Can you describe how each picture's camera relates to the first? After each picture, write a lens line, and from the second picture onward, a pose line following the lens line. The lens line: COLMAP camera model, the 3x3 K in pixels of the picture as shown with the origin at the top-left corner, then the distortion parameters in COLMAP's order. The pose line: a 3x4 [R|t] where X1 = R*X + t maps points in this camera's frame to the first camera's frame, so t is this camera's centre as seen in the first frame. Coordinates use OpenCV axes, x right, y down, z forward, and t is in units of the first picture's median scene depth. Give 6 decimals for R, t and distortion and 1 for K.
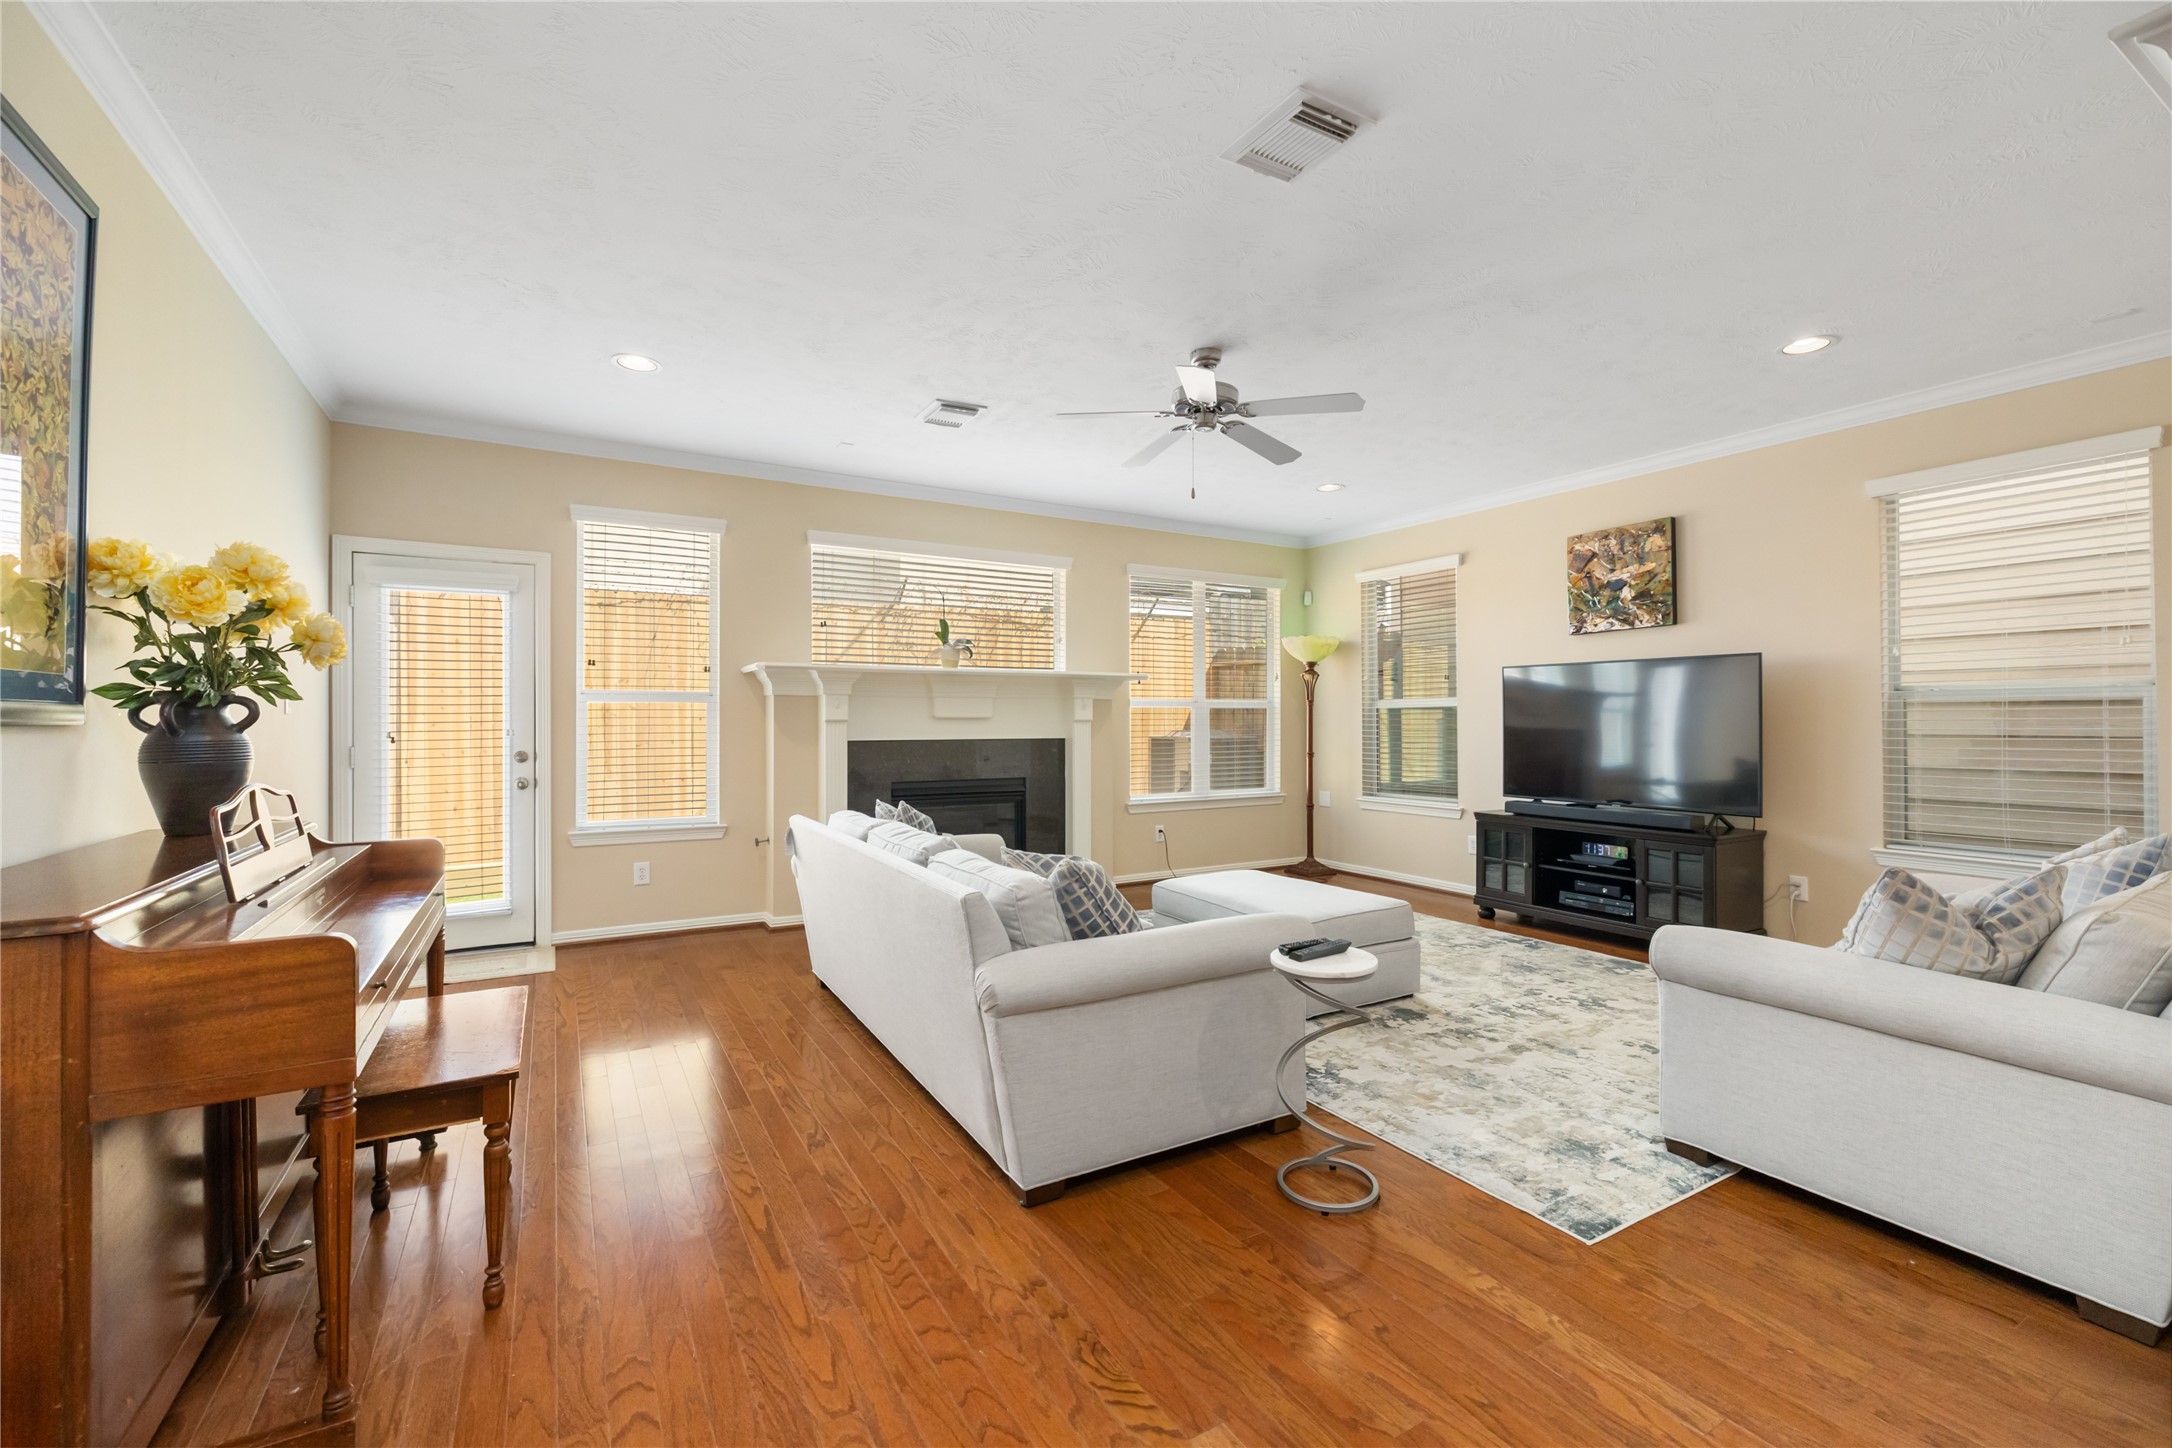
lens RADIAL K [[914.0, 0, 1085.9], [0, 914.0, 712.5], [0, 0, 1]] dist [-0.000738, 0.000110]
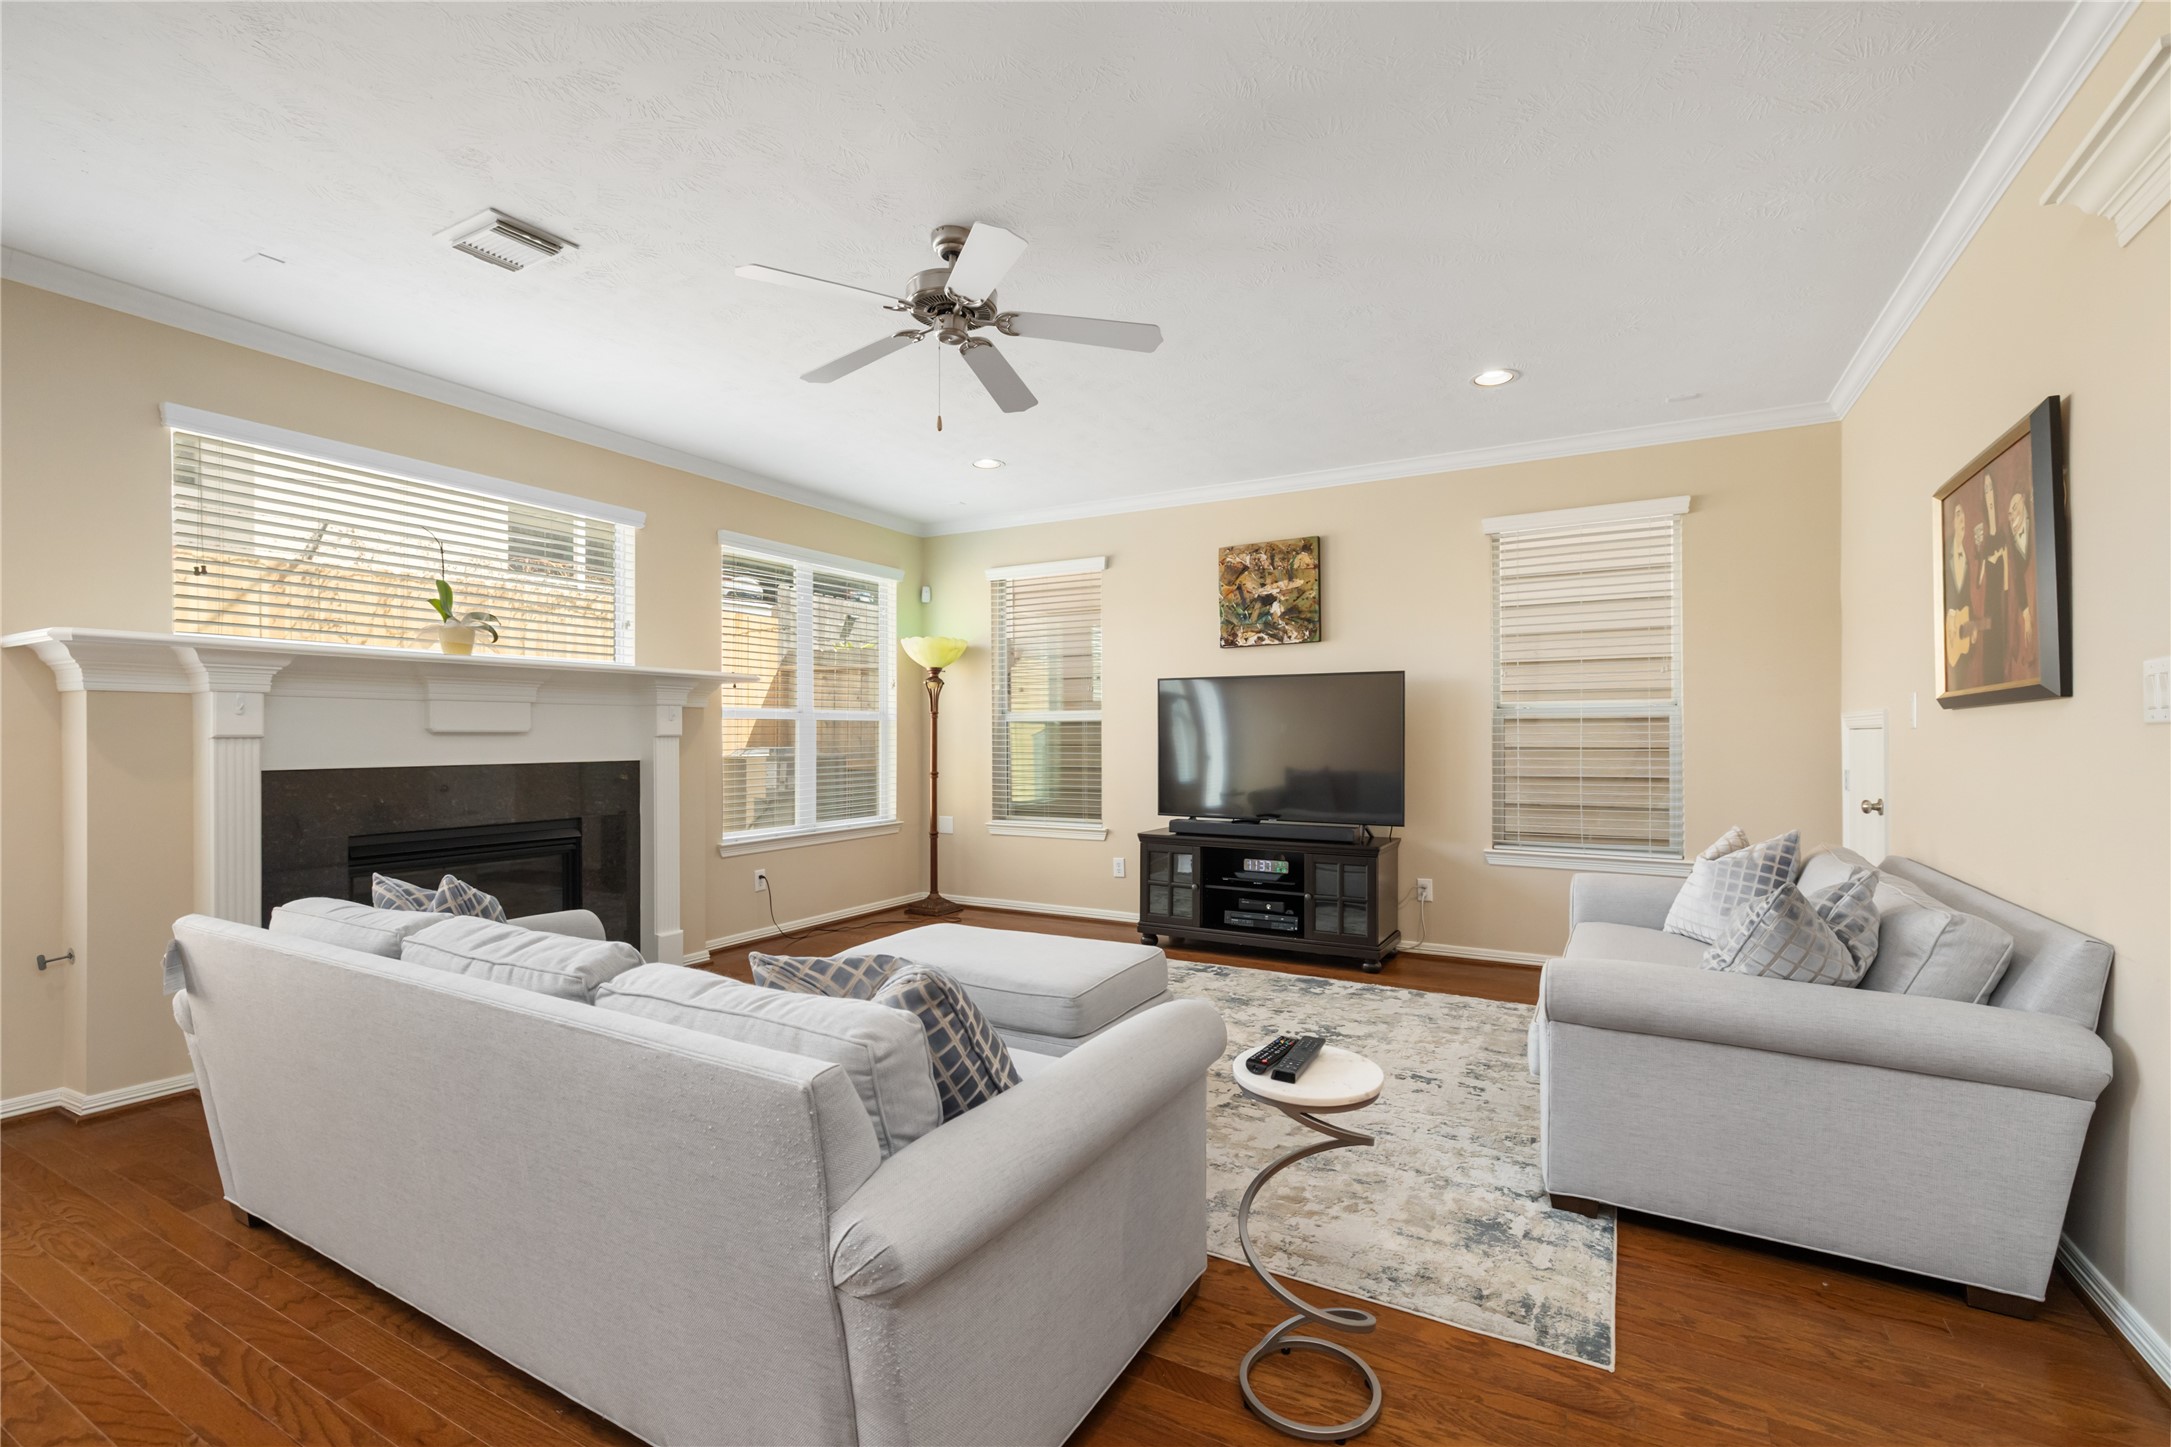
lens RADIAL K [[954.1, 0, 1094.5], [0, 954.1, 733.8], [0, 0, 1]] dist [0.006338, 0.000317]
pose [[0.860720, -0.000241, 0.509078, -0.135868], [-0.003343, 0.999976, 0.006126, 0.001860], [-0.509067, -0.006975, 0.860699, 0.233030]]
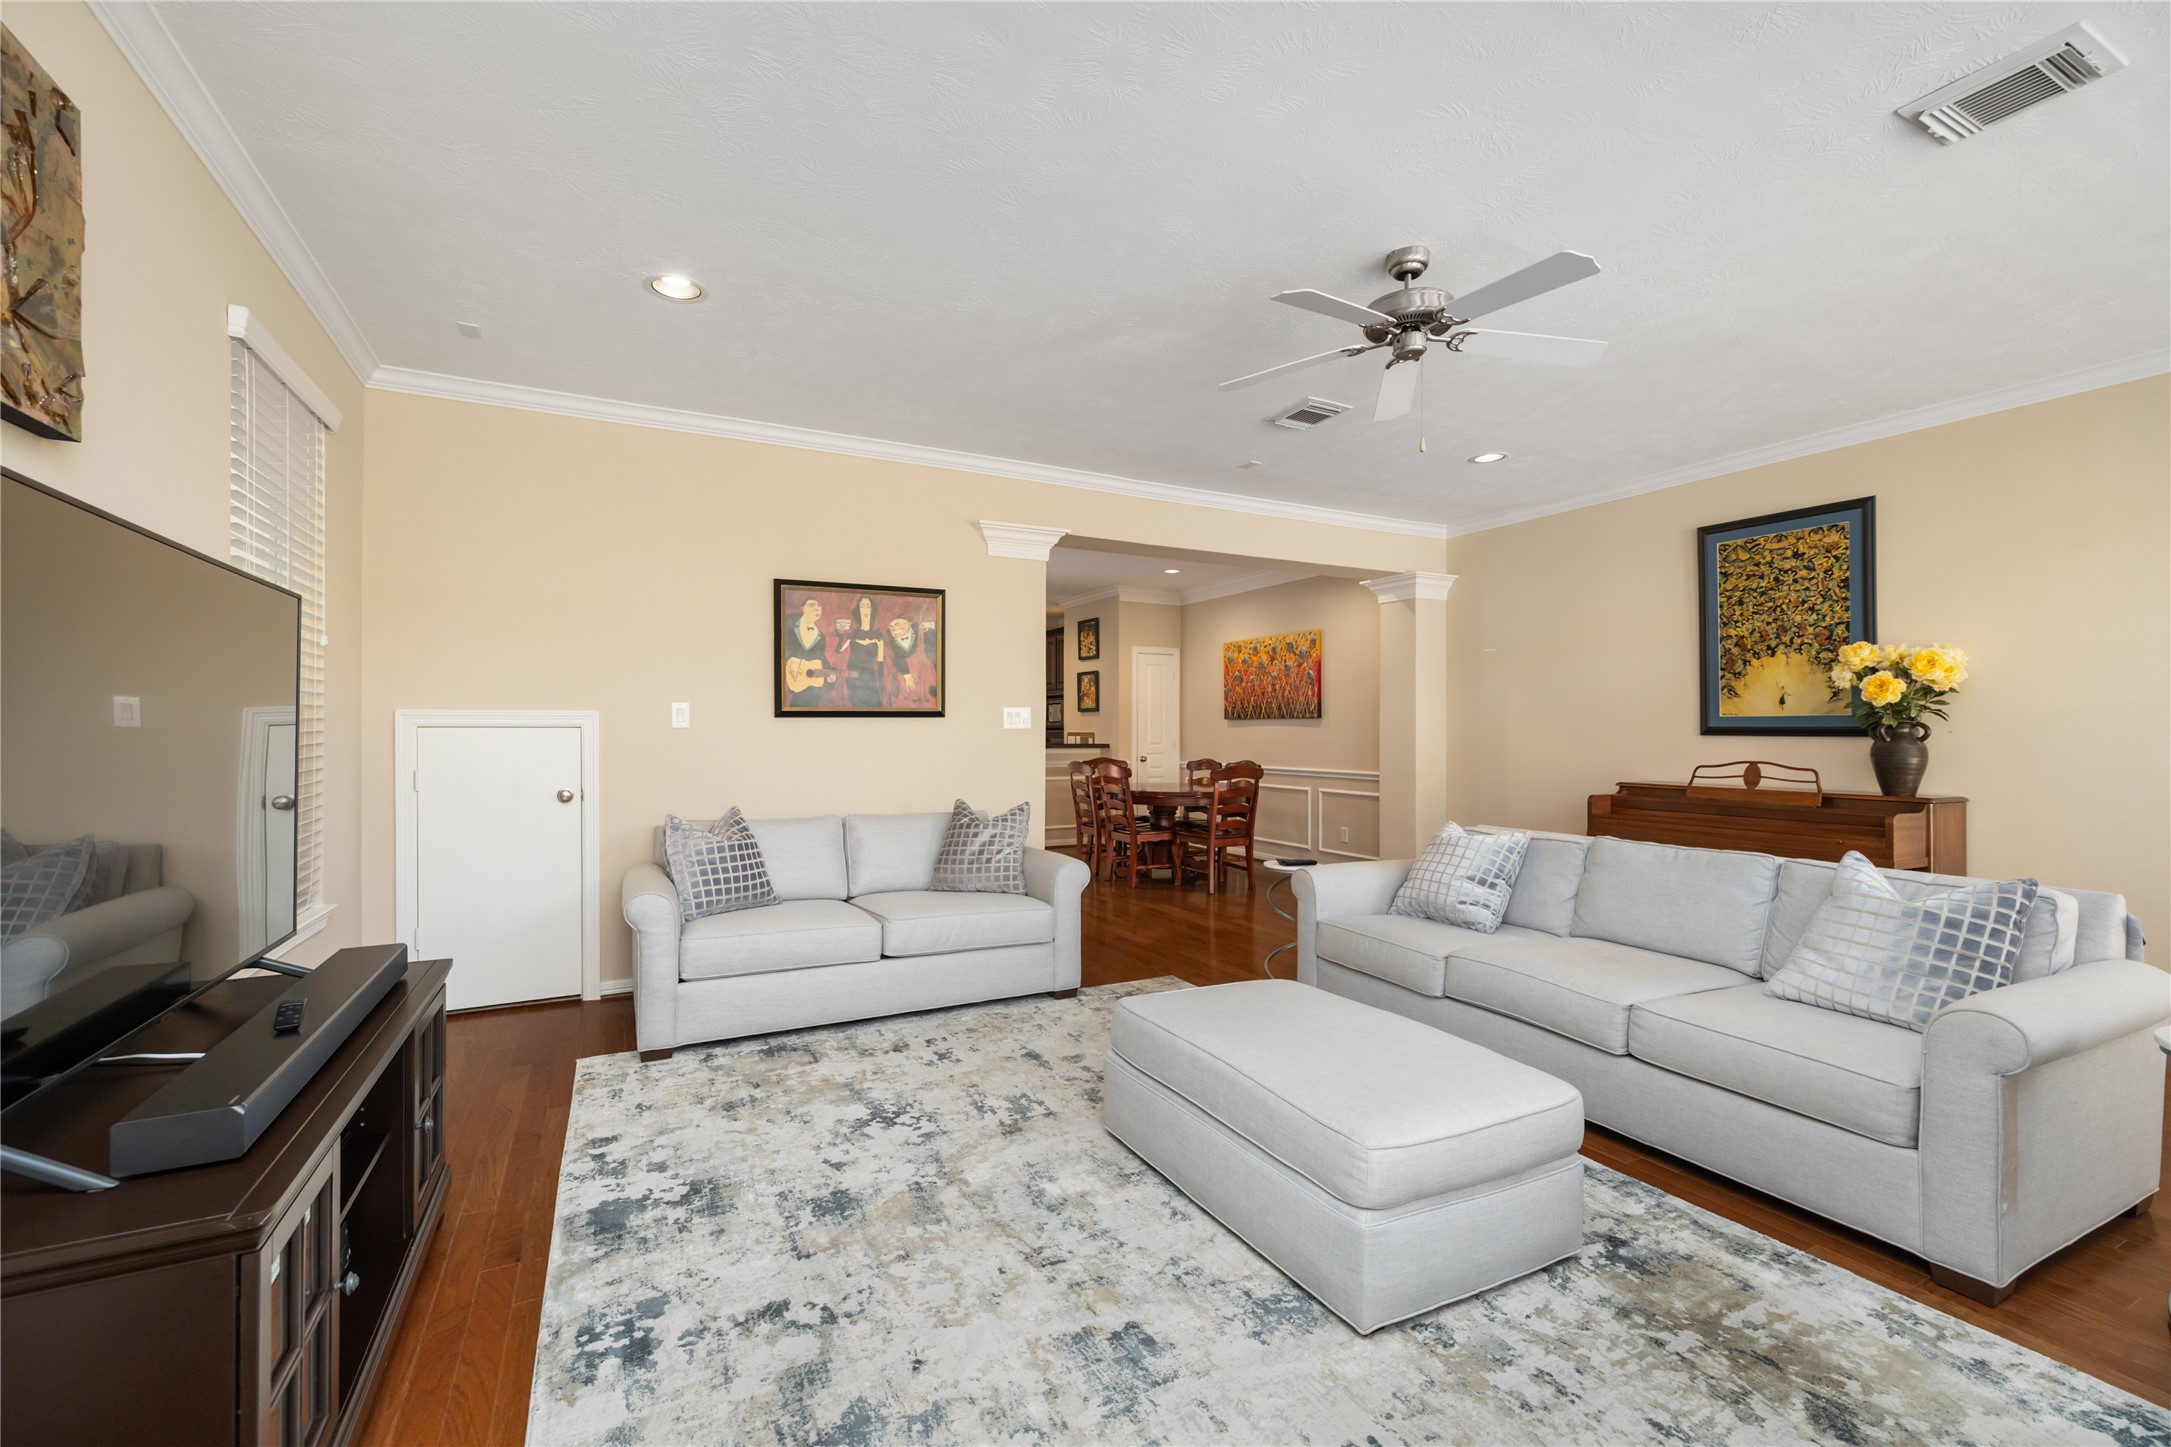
lens RADIAL K [[921.0, 0, 1077.3], [0, 921.0, 739.4], [0, 0, 1]] dist [-0.014147, 0.000062]
pose [[-0.998487, -0.002947, 0.054911, 0.306652], [-0.003027, 0.999994, -0.001377, 0.012626], [-0.054907, -0.001541, -0.998490, 1.486525]]
